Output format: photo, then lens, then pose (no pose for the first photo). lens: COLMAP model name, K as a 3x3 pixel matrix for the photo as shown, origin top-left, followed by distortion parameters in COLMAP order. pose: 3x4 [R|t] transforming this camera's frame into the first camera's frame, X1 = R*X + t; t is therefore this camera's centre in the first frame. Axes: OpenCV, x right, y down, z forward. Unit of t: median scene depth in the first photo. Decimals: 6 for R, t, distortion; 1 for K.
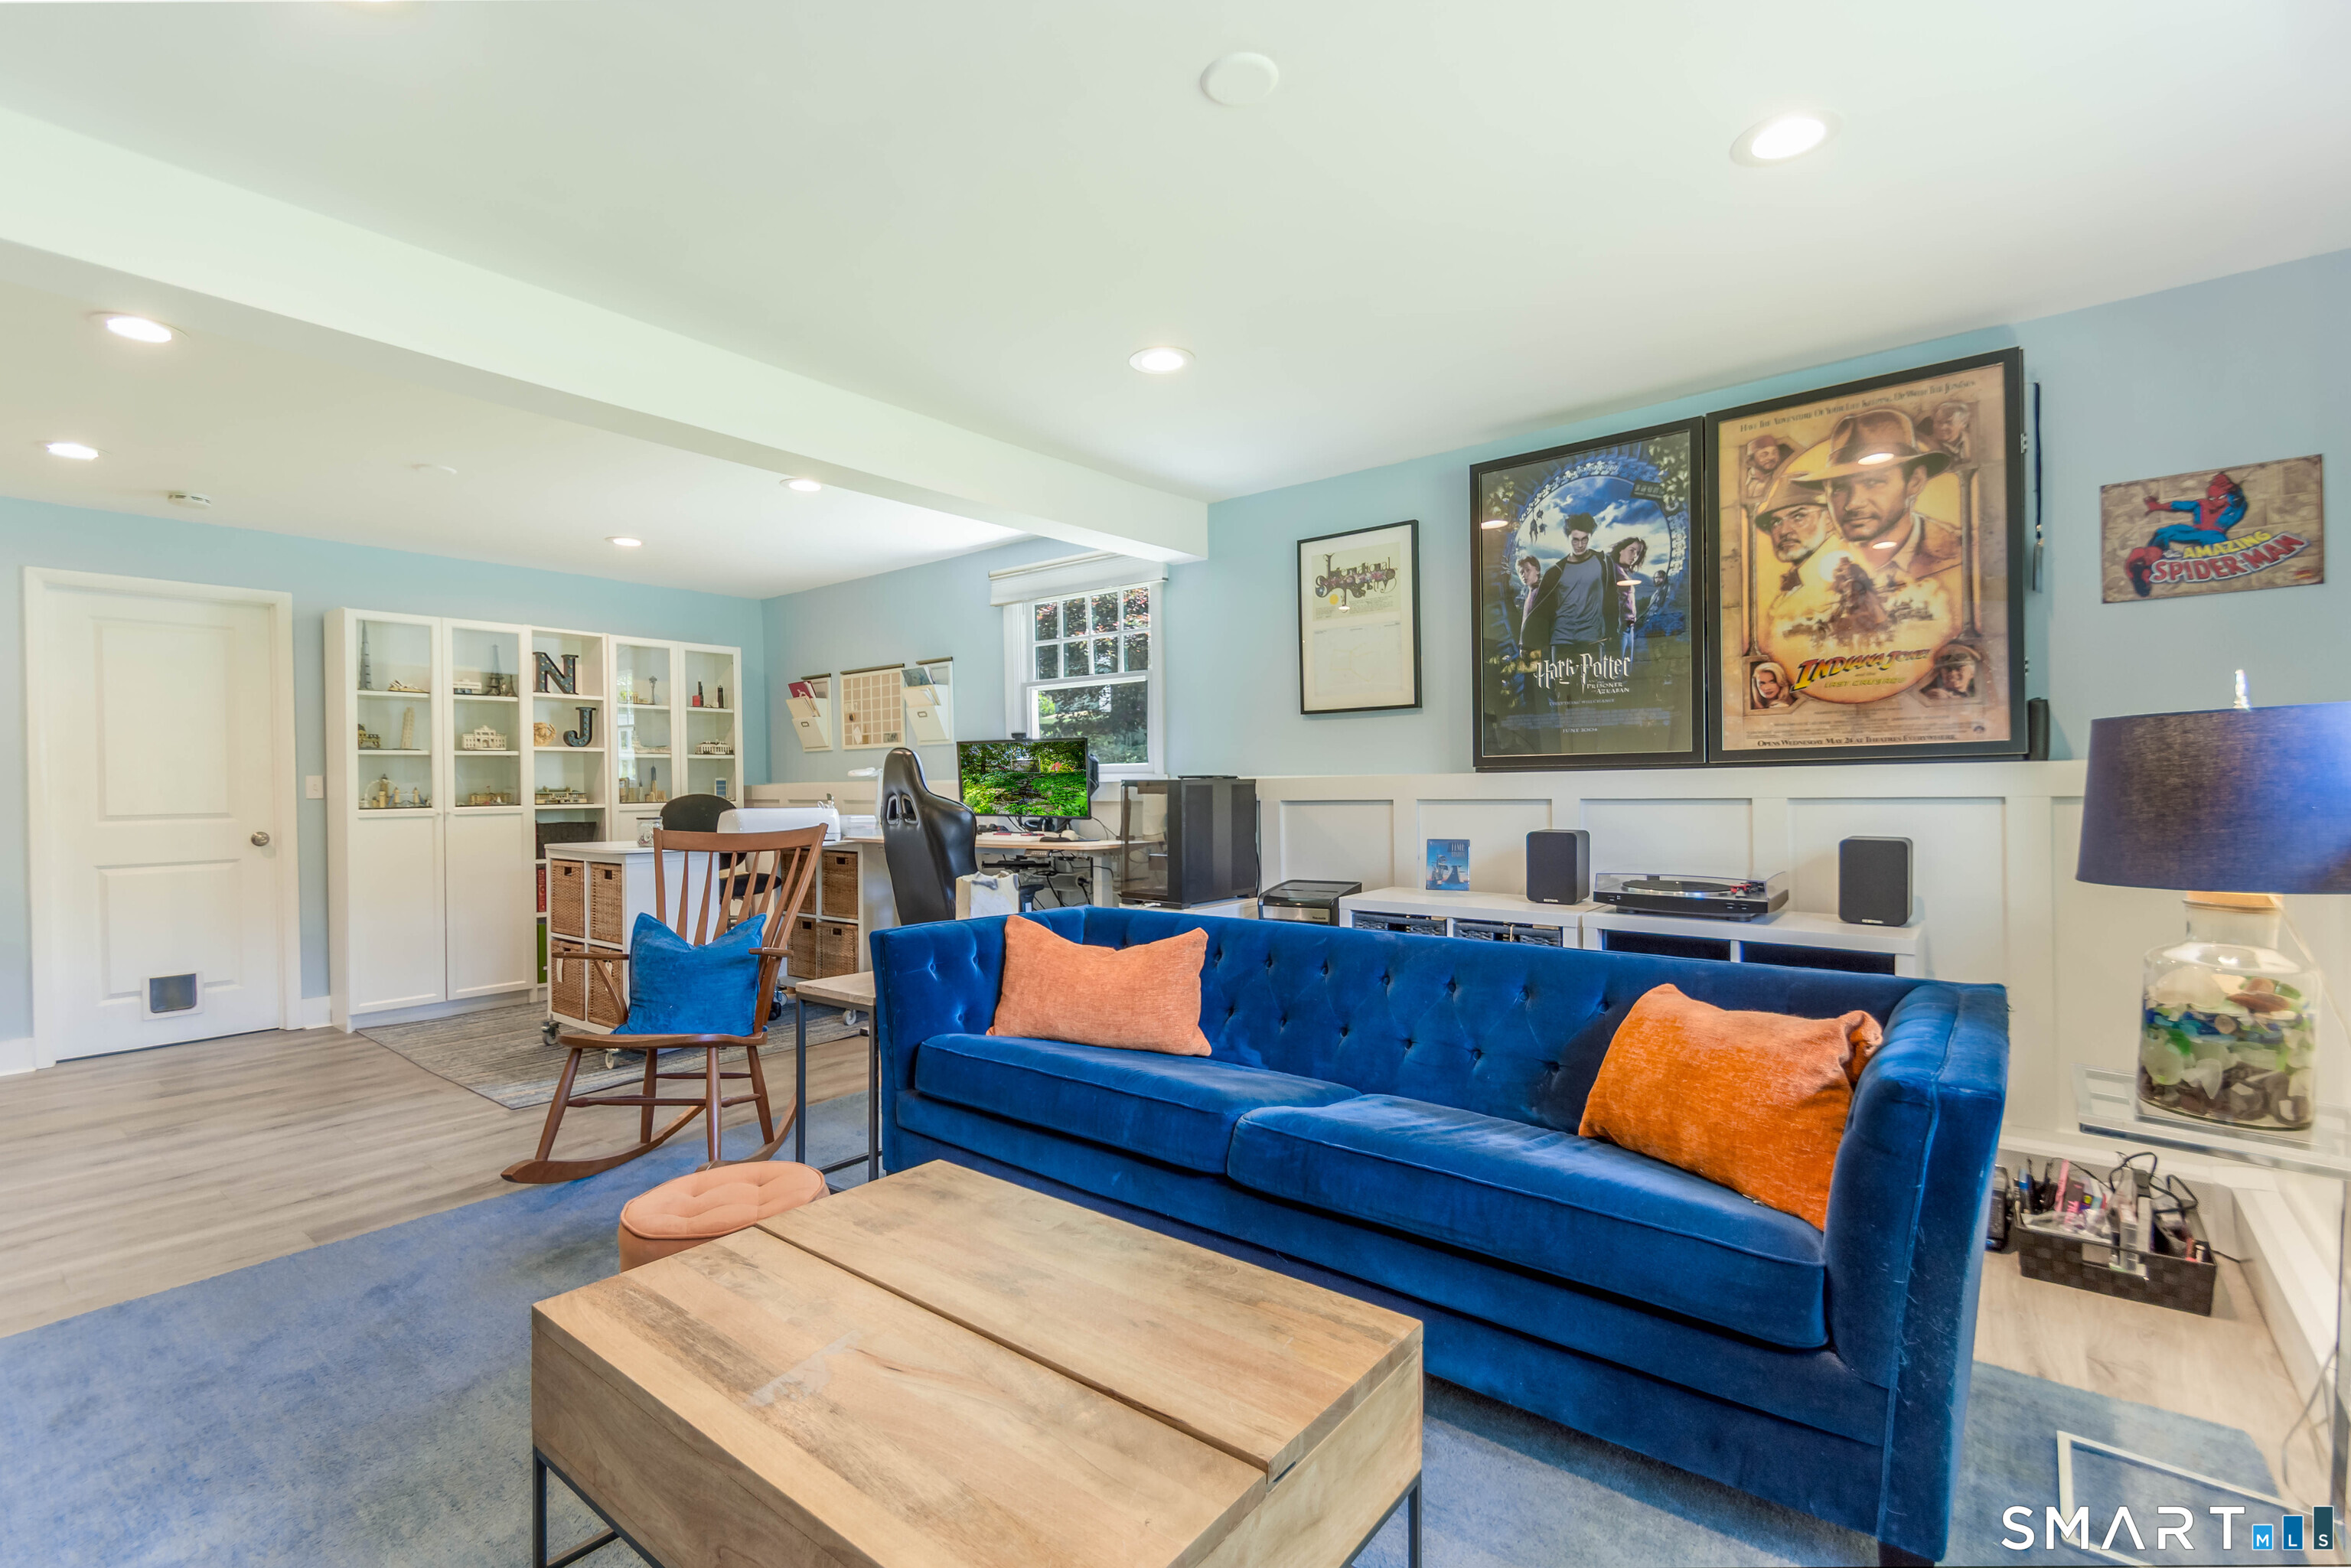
lens RADIAL K [[1057.5, 0, 1159.8], [0, 1057.5, 787.5], [0, 0, 1]] dist [0.008290, -0.002883]
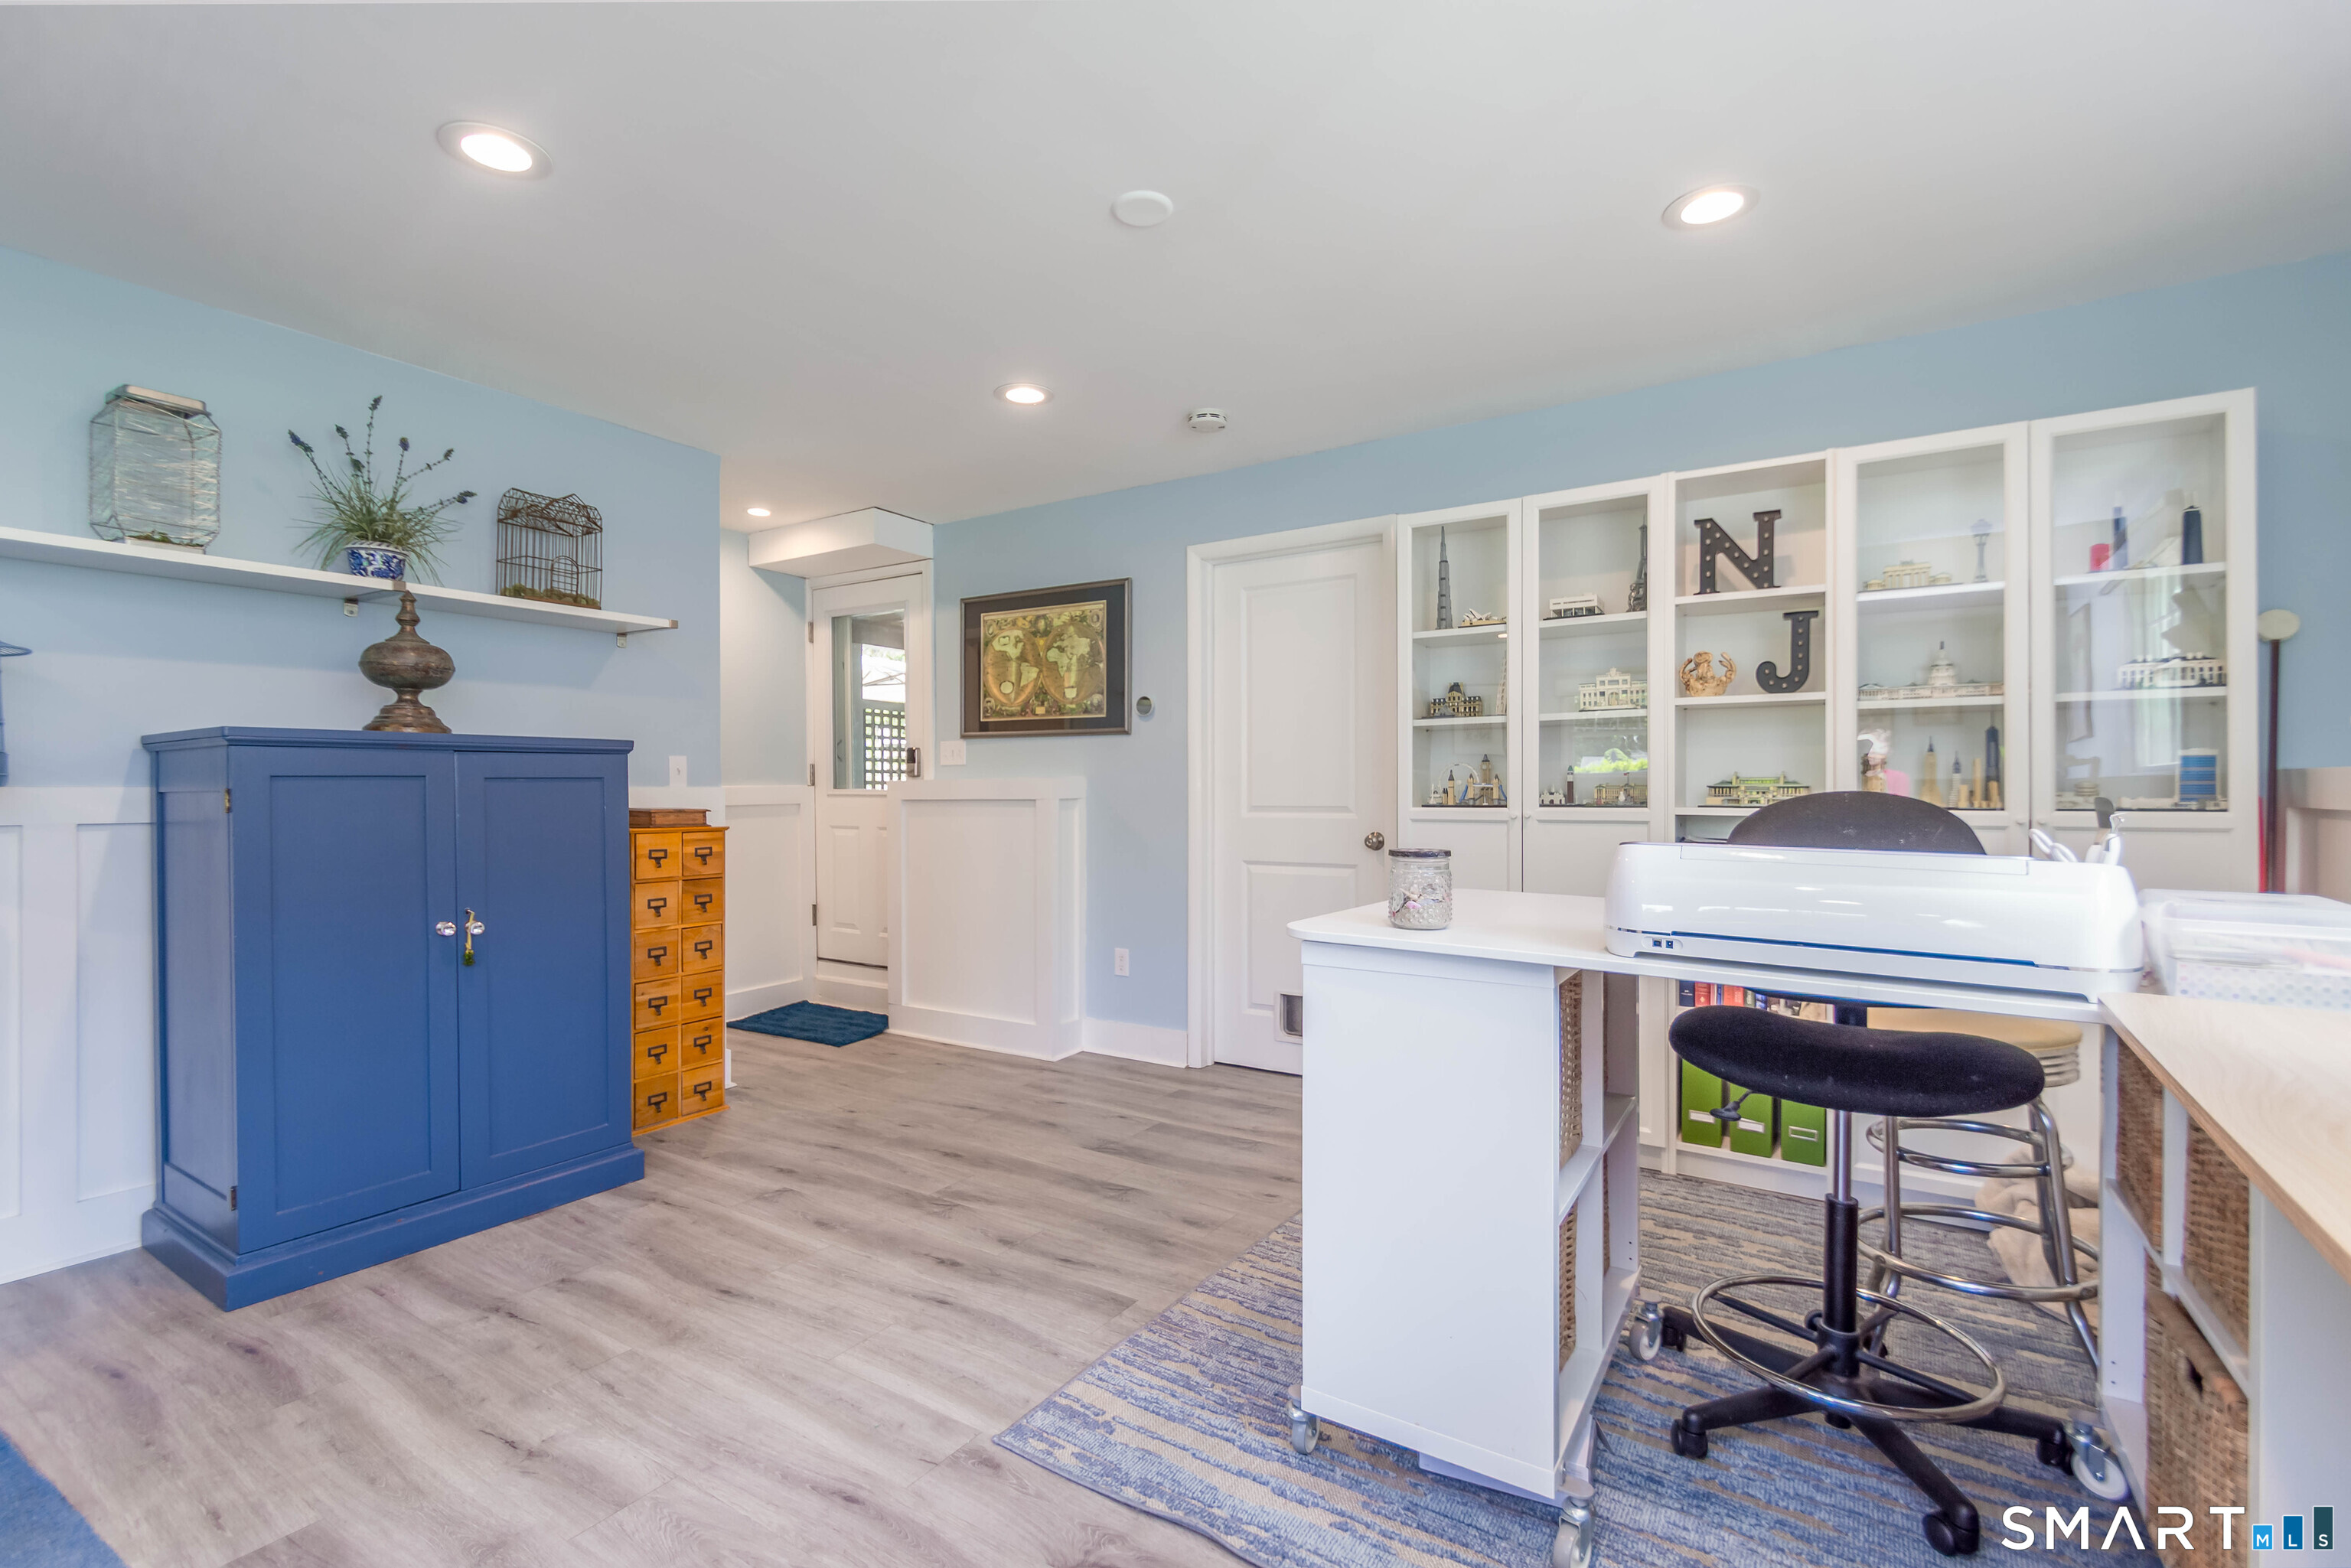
lens RADIAL K [[1057.5, 0, 1165.7], [0, 1057.5, 787.9], [0, 0, 1]] dist [0.008290, -0.002883]
pose [[0.107331, 0.010698, -0.994166, -0.127580], [0.000515, 0.999941, 0.010816, 0.002251], [0.994223, -0.001673, 0.107319, 1.050927]]
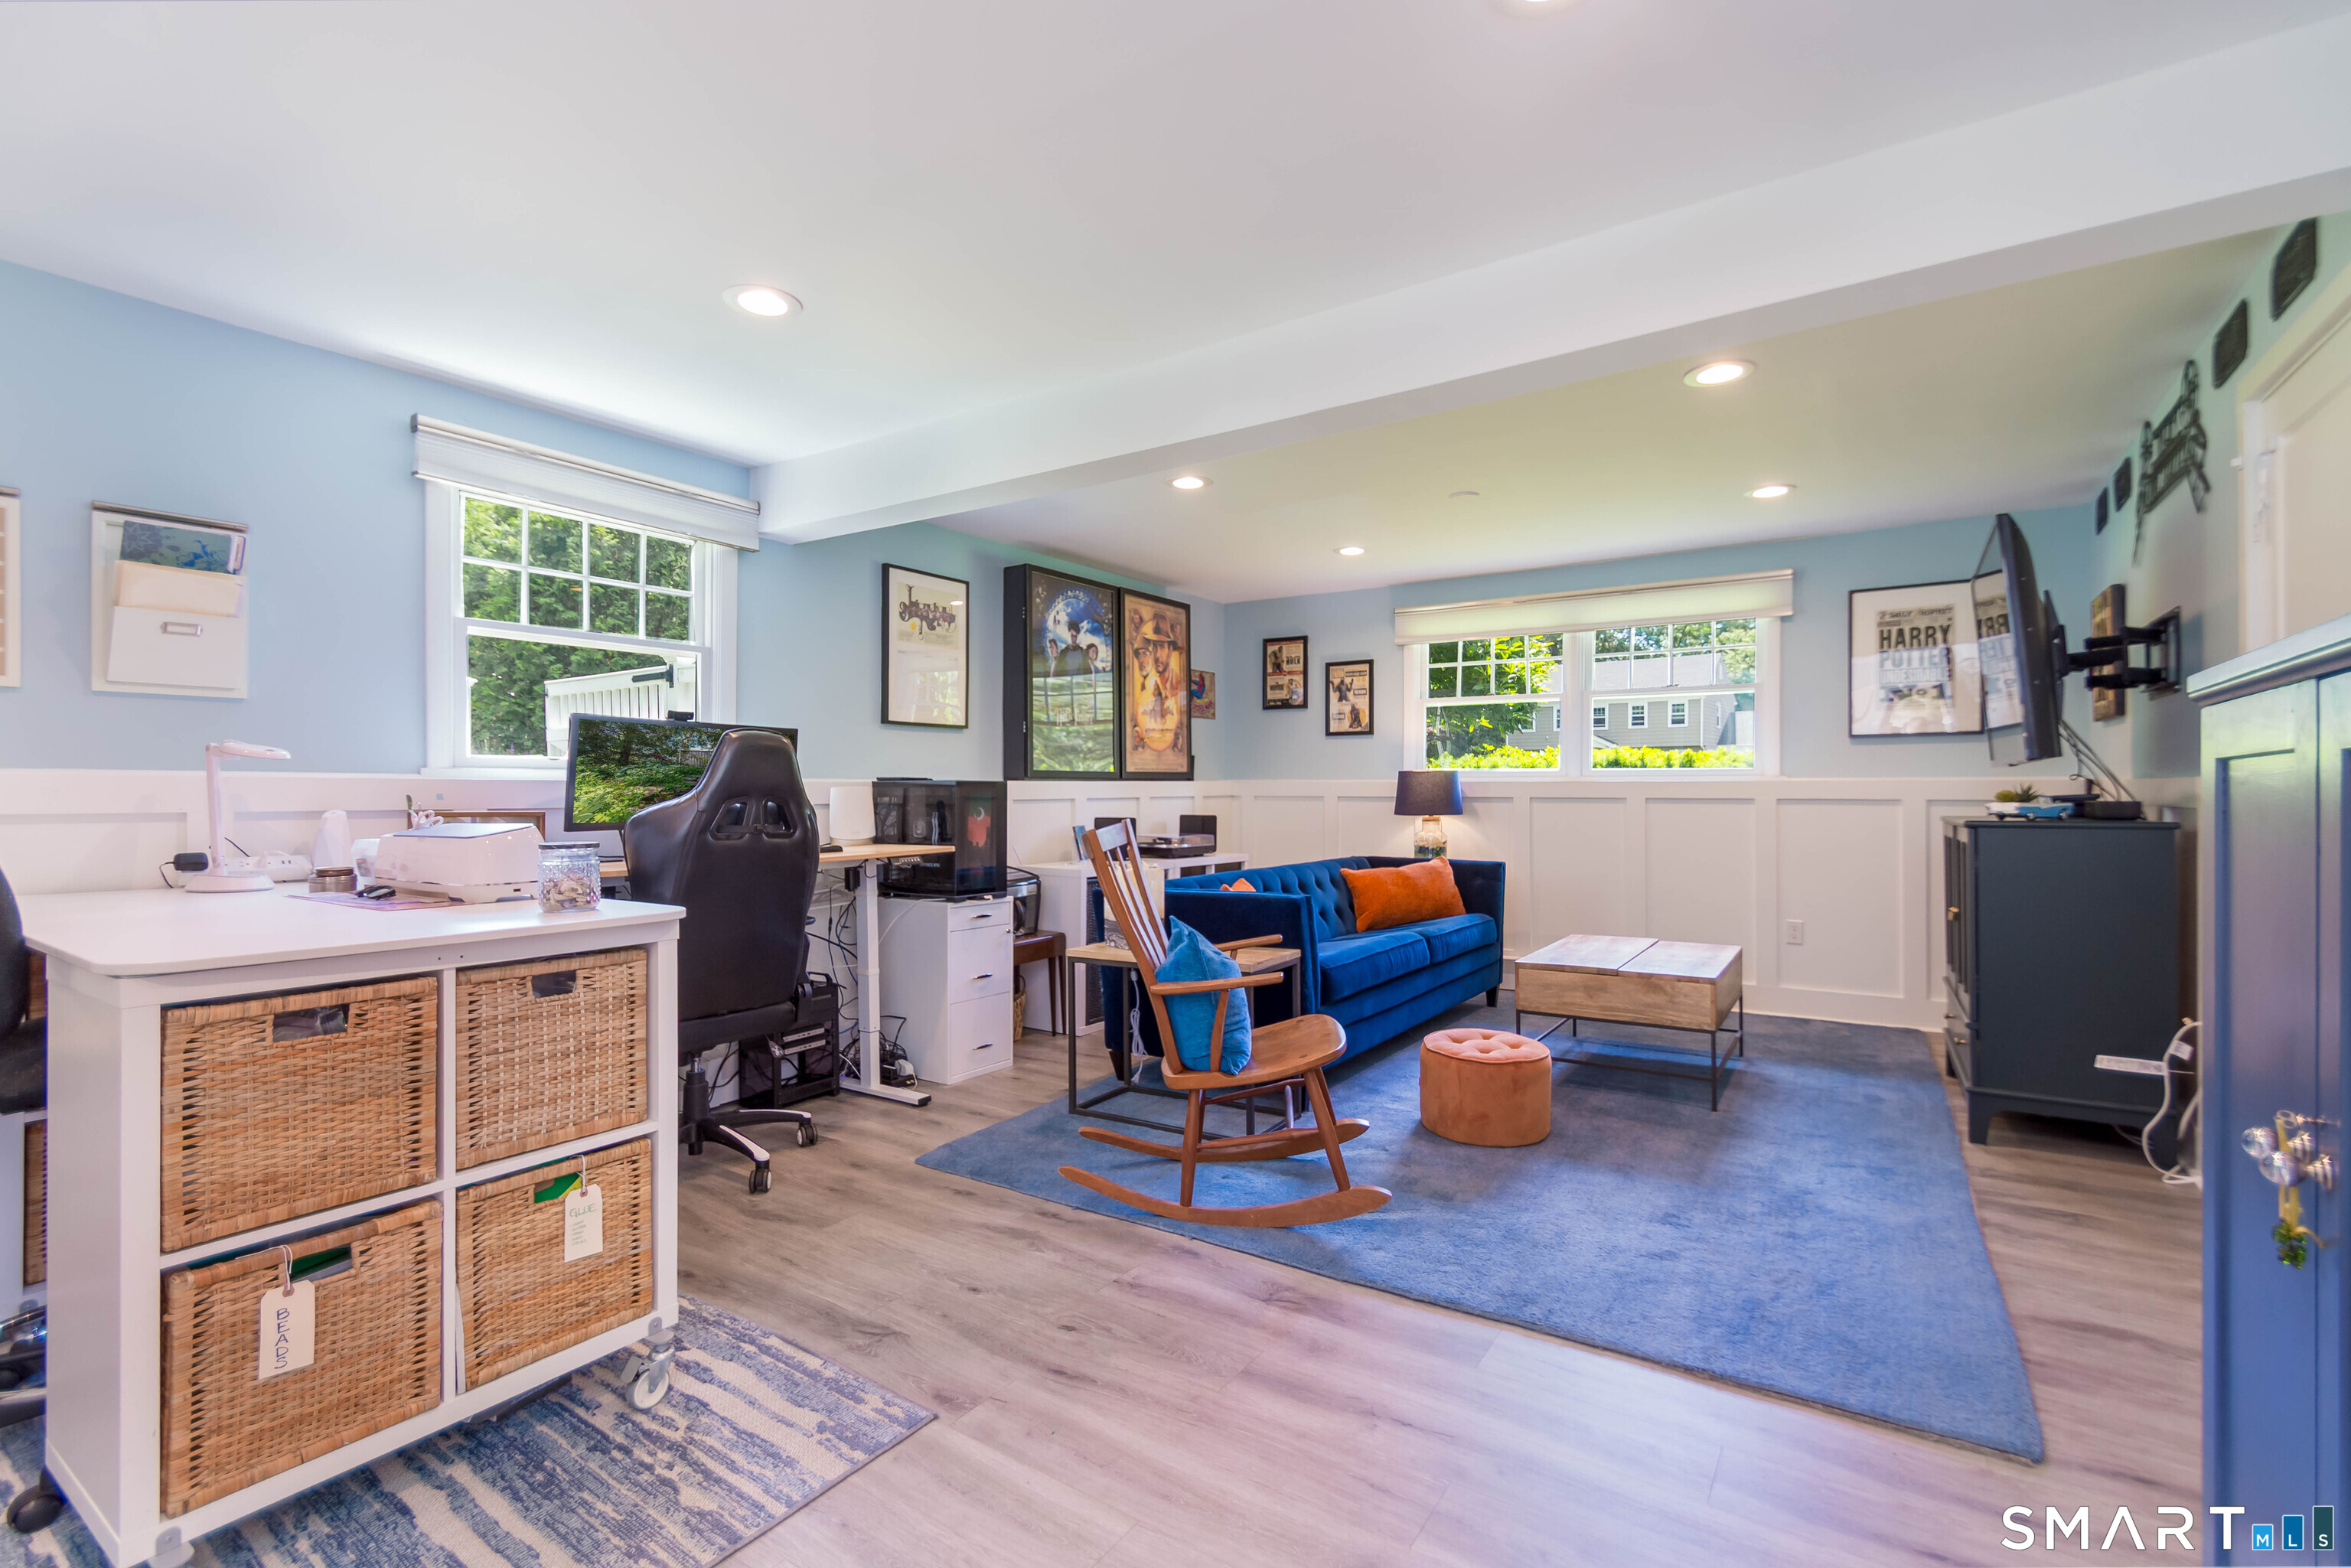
lens RADIAL K [[1057.5, 0, 1166.6], [0, 1057.5, 787.5], [0, 0, 1]] dist [0.008290, -0.002883]
pose [[-0.089194, 0.012294, 0.995938, -1.150158], [0.004886, 0.999917, -0.011905, 0.013334], [-0.996002, 0.003805, -0.089247, 0.957576]]
